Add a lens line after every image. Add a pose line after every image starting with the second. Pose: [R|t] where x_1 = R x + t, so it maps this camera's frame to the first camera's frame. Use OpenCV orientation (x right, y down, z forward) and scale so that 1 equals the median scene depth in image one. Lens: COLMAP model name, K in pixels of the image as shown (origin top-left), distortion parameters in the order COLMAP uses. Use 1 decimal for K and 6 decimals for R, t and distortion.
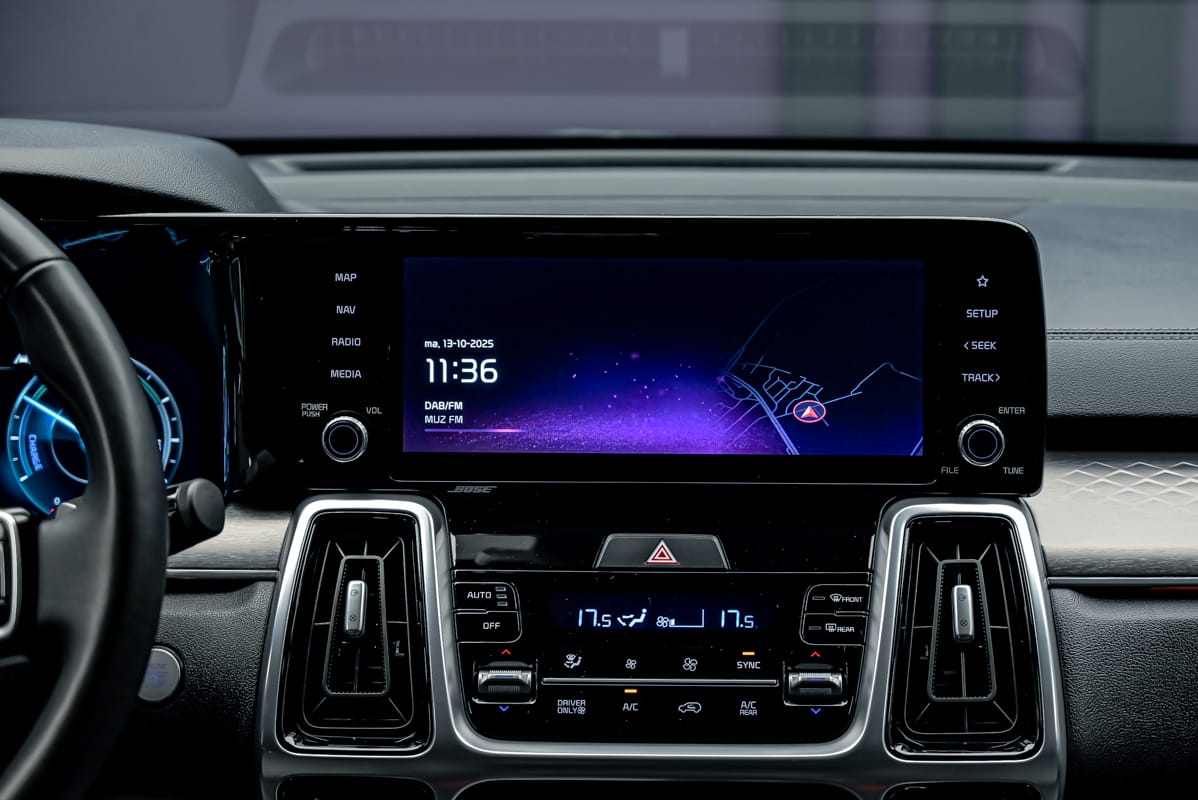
lens RADIAL K [[2209.8, 0, 631.2], [0, 2209.8, 469.7], [0, 0, 1]] dist [0.033815, 0.000000]
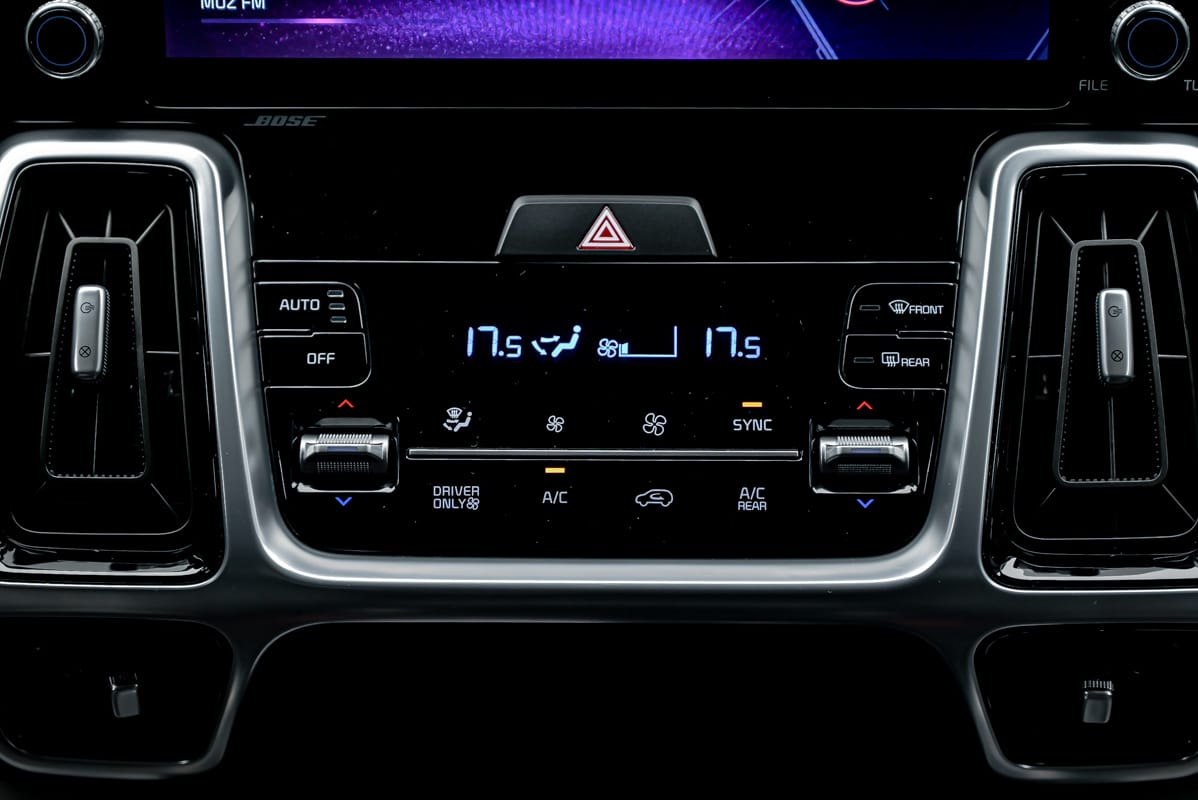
lens RADIAL K [[2475.1, 0, 601.1], [0, 2475.1, 404.1], [0, 0, 1]] dist [-0.009861, 0.000000]
pose [[0.999910, -0.009554, 0.009392, 0.005951], [0.007471, 0.979539, 0.201116, -0.050797], [-0.011121, -0.201027, 0.979522, 0.342103]]
